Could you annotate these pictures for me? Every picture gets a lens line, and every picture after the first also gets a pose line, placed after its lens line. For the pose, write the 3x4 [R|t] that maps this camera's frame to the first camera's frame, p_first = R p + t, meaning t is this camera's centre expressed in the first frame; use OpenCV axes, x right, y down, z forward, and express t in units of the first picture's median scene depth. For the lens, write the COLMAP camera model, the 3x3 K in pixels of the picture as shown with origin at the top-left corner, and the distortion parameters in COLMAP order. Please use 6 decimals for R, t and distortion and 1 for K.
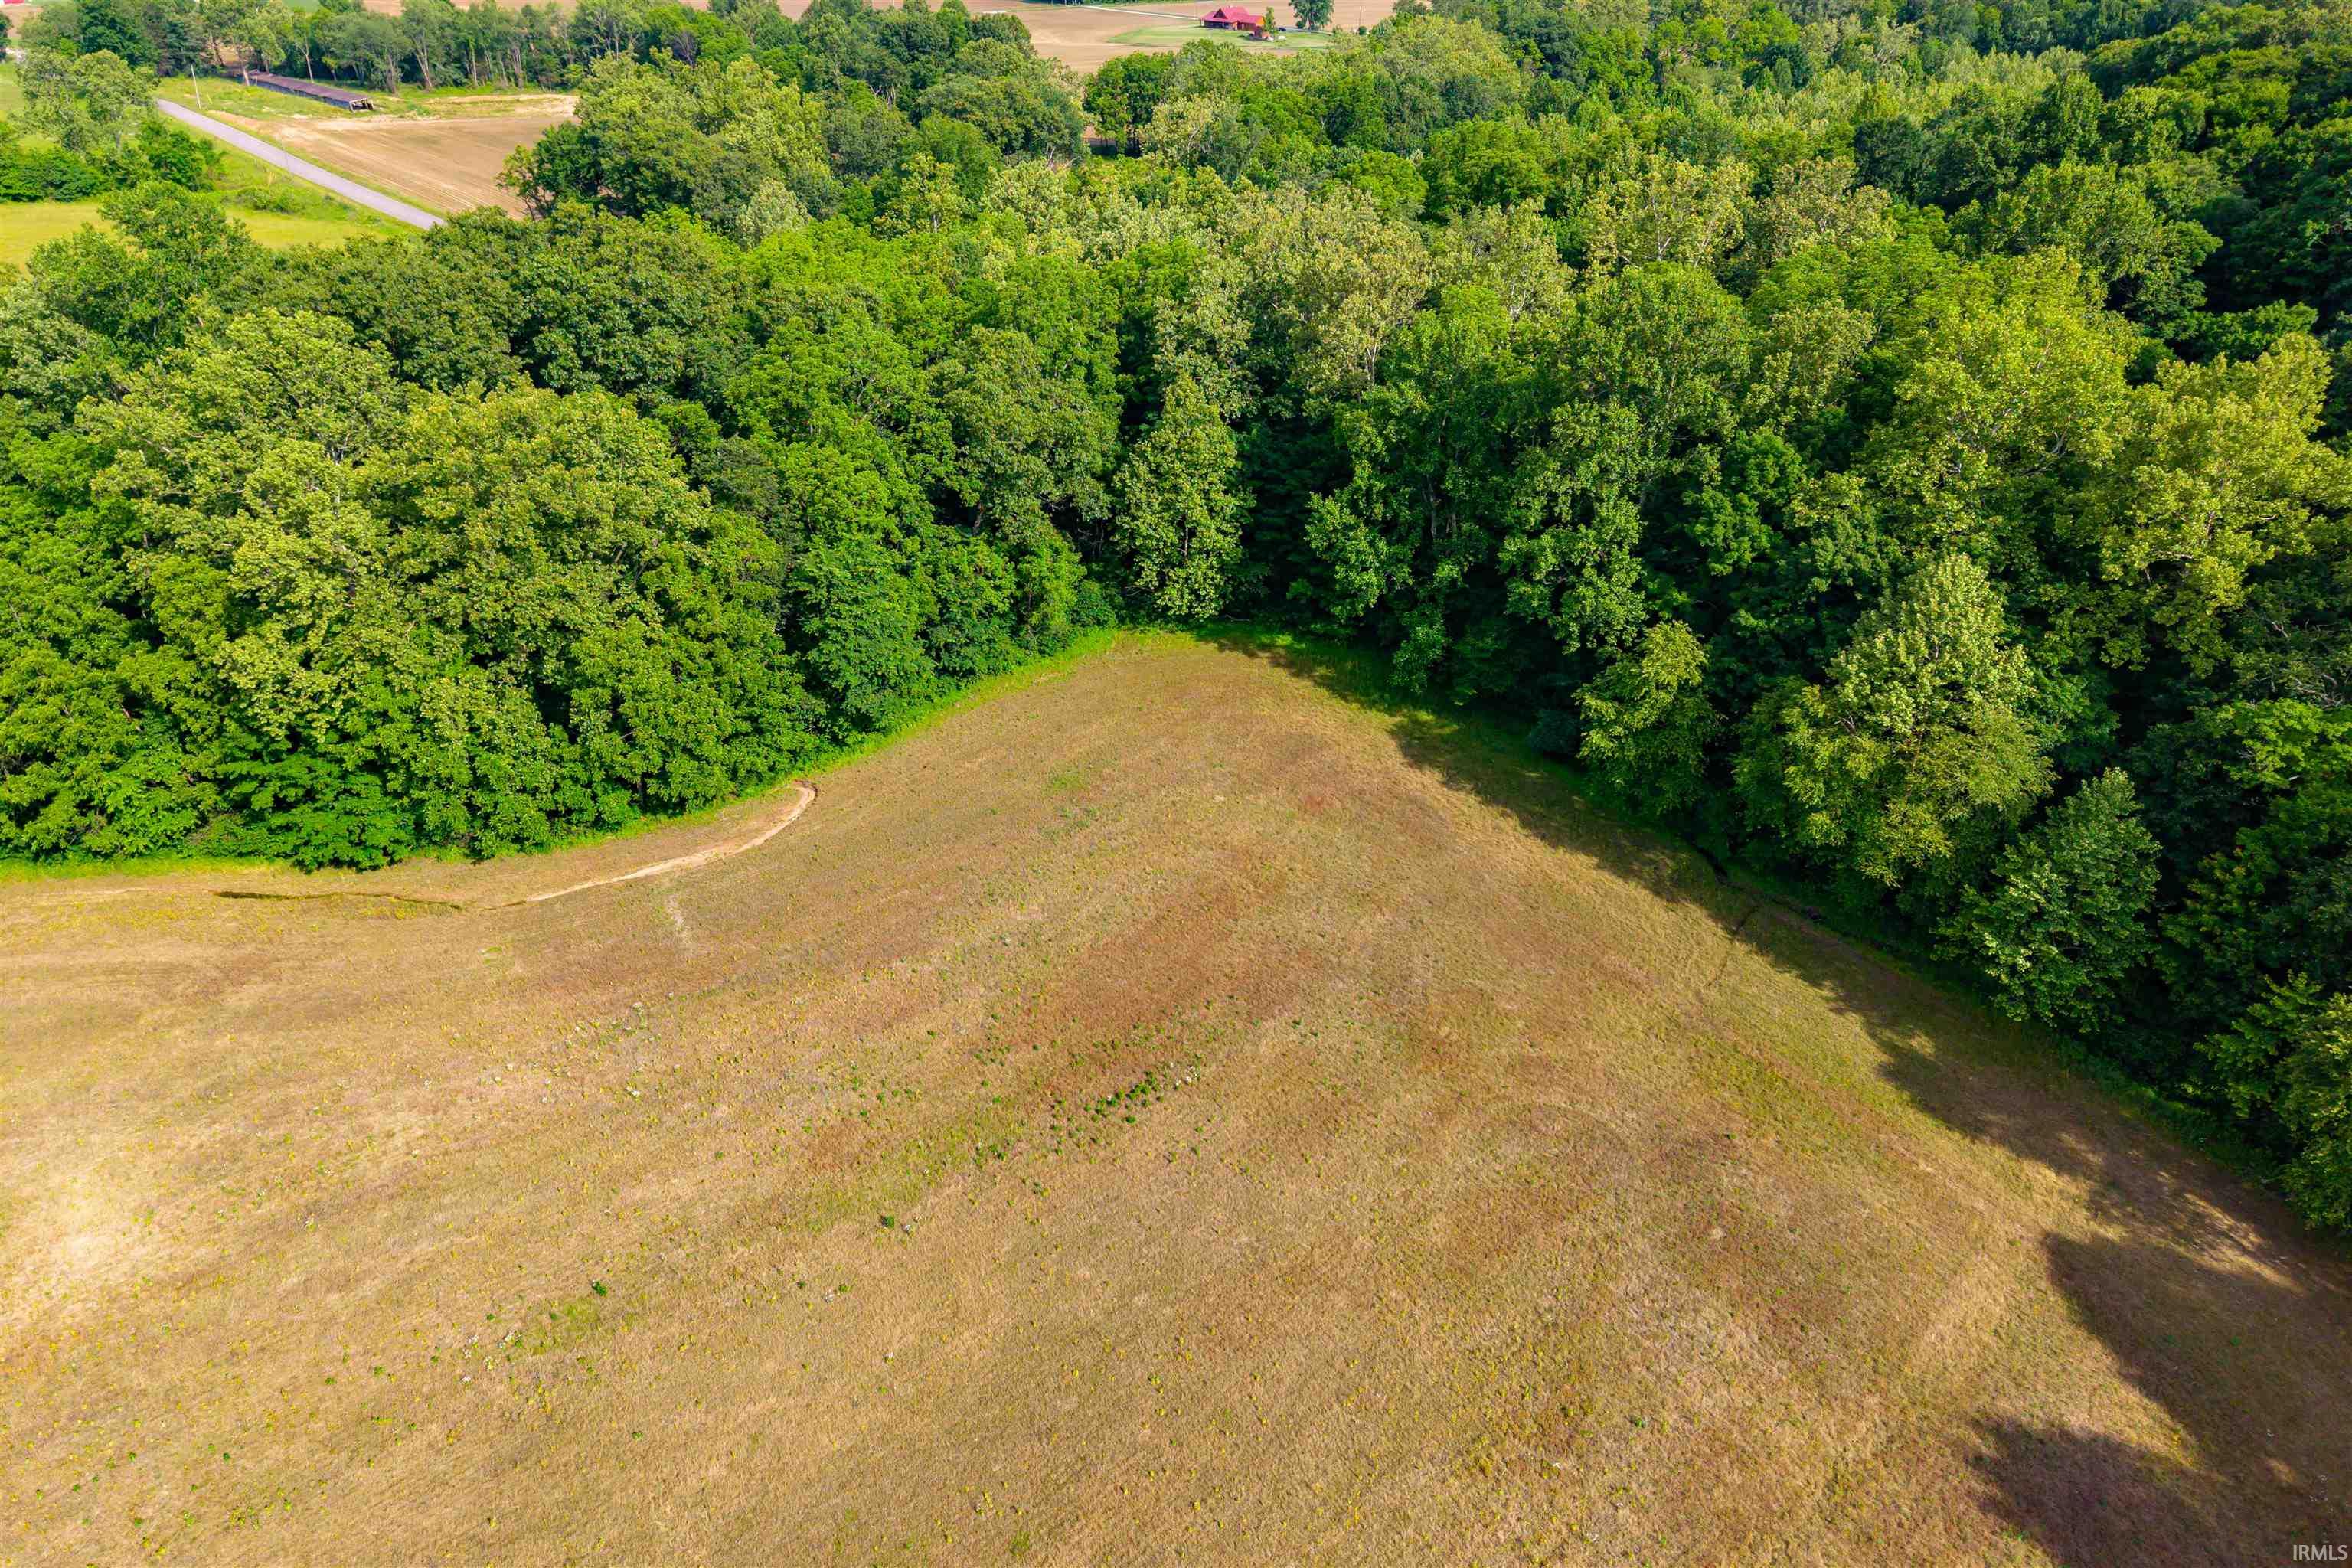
lens RADIAL K [[1577.3, 0, 1178.0], [0, 1577.3, 794.1], [0, 0, 1]] dist [0.035459, -0.039890]
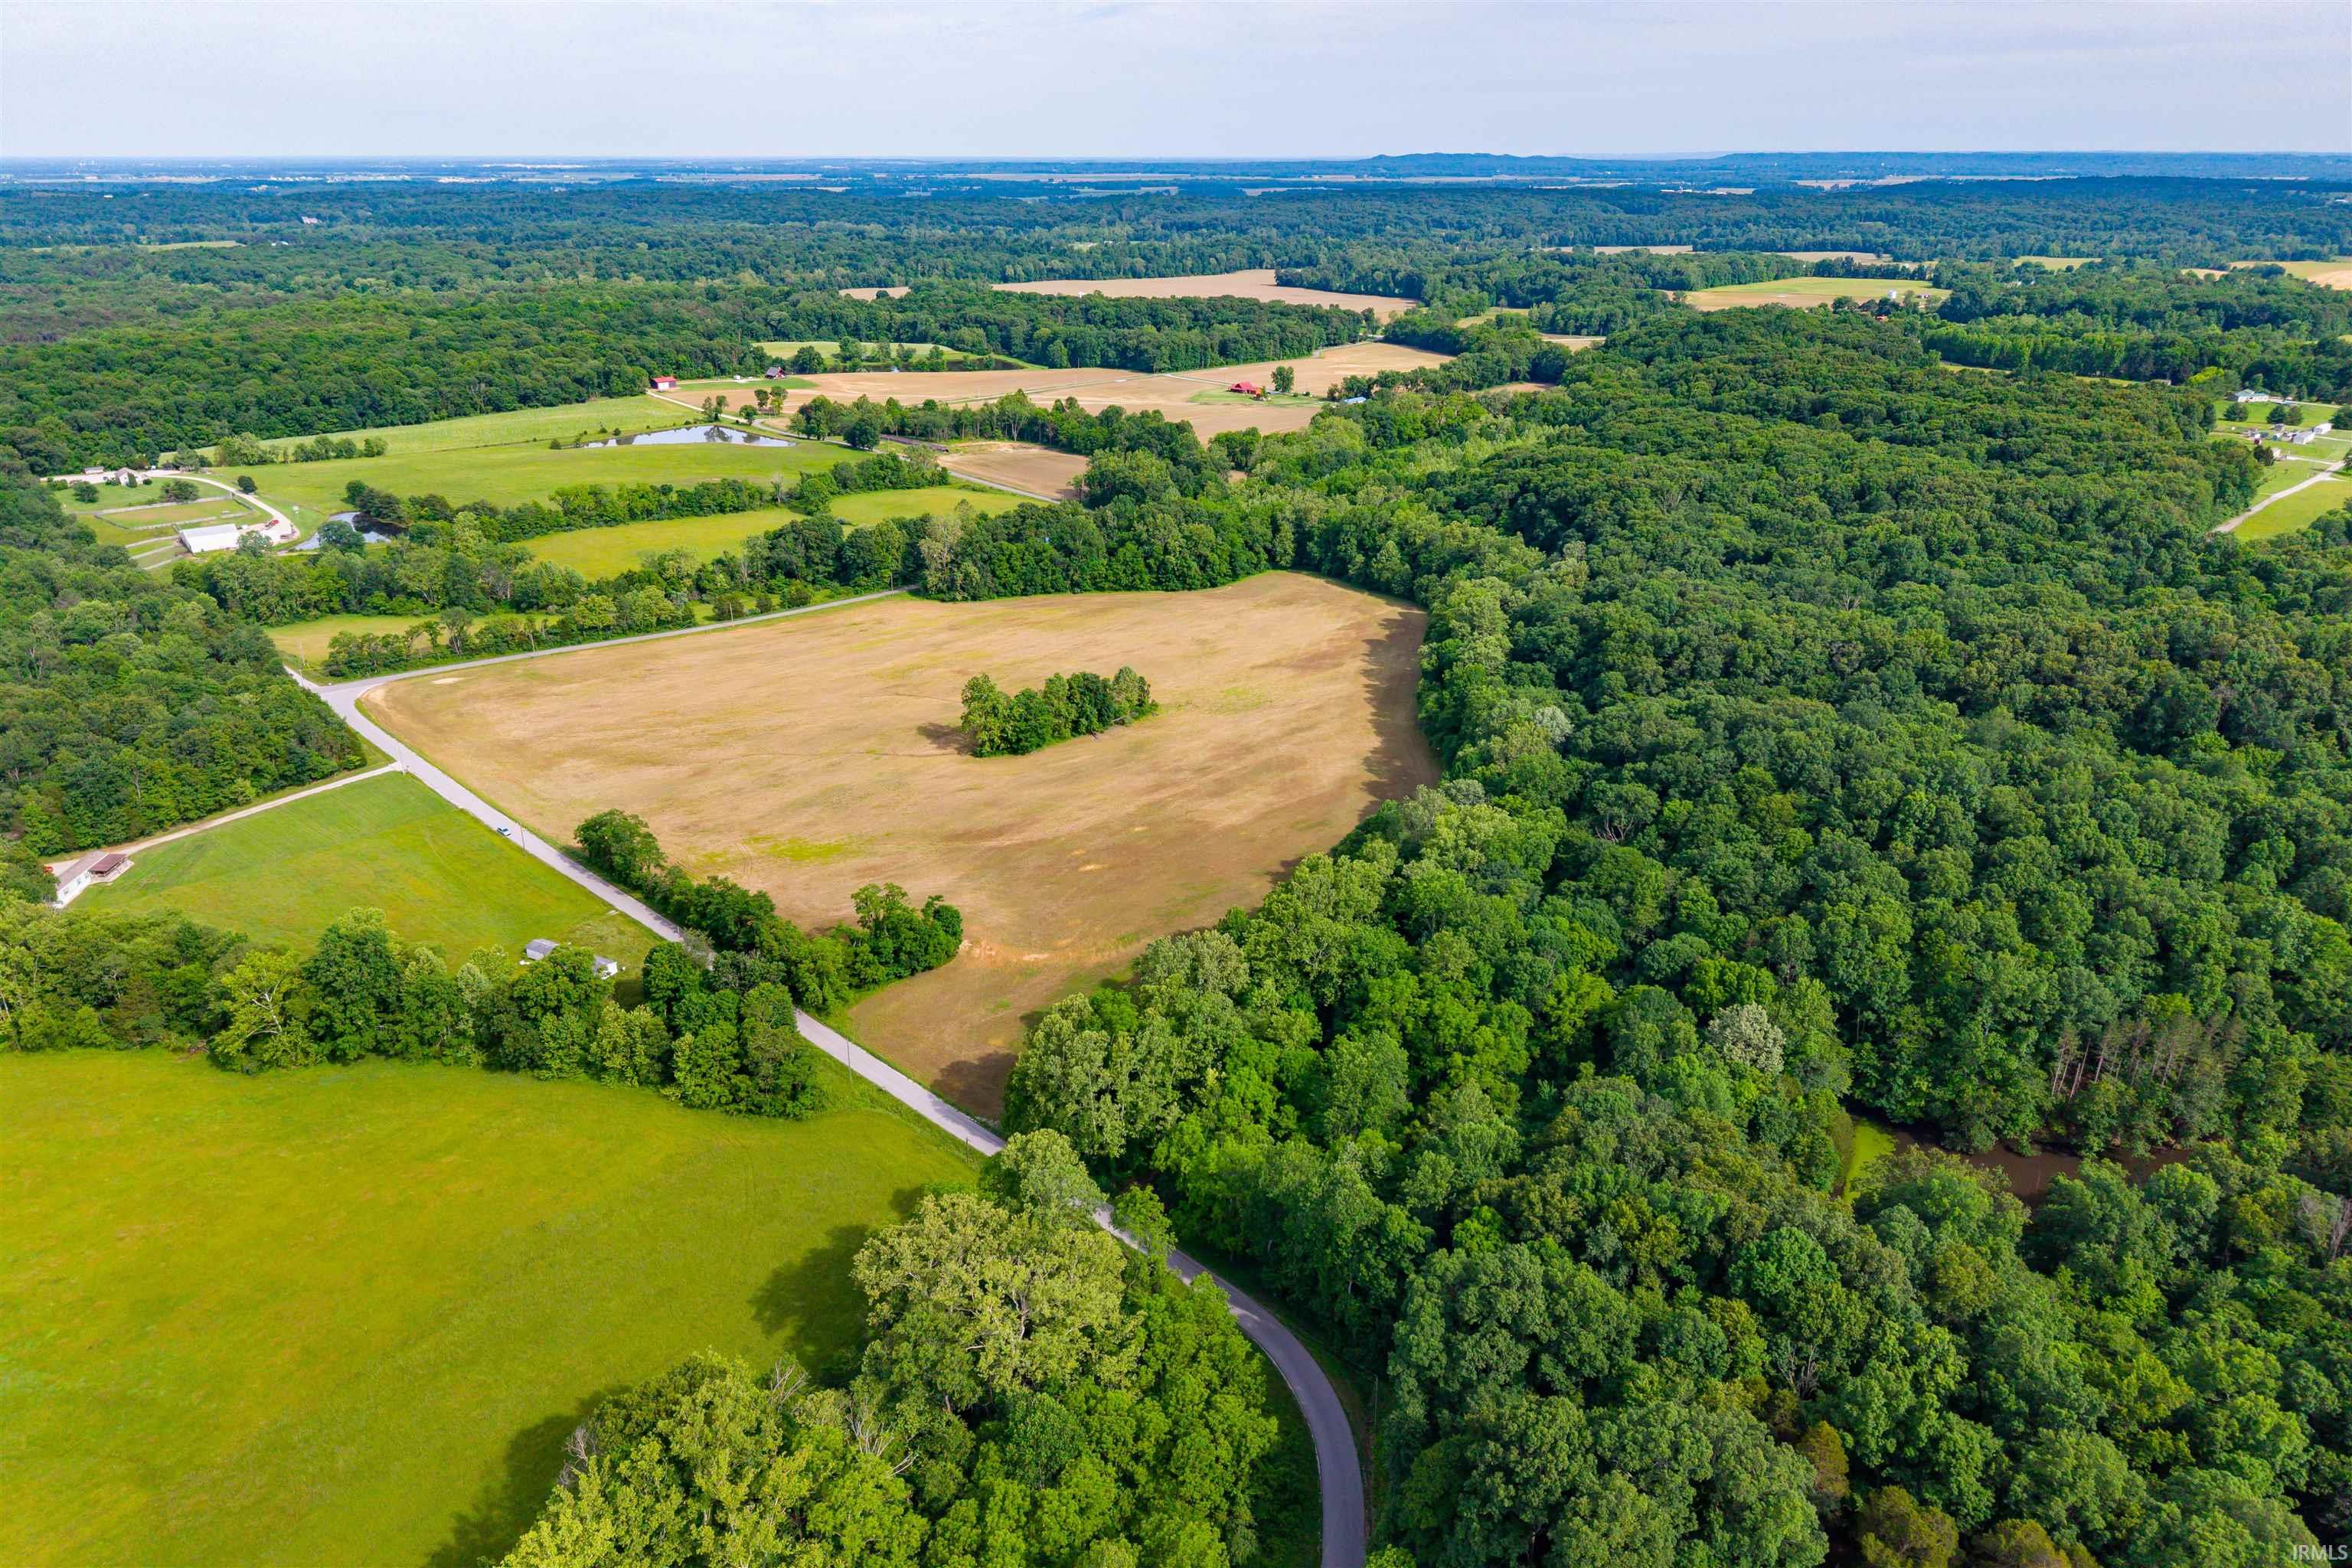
lens RADIAL K [[1577.3, 0, 1178.0], [0, 1577.3, 794.1], [0, 0, 1]] dist [0.035459, -0.039890]
pose [[0.999422, -0.011896, 0.031833, -0.569617], [0.016150, 0.990448, -0.136936, 1.467745], [-0.029900, 0.137371, 0.990068, -4.480672]]
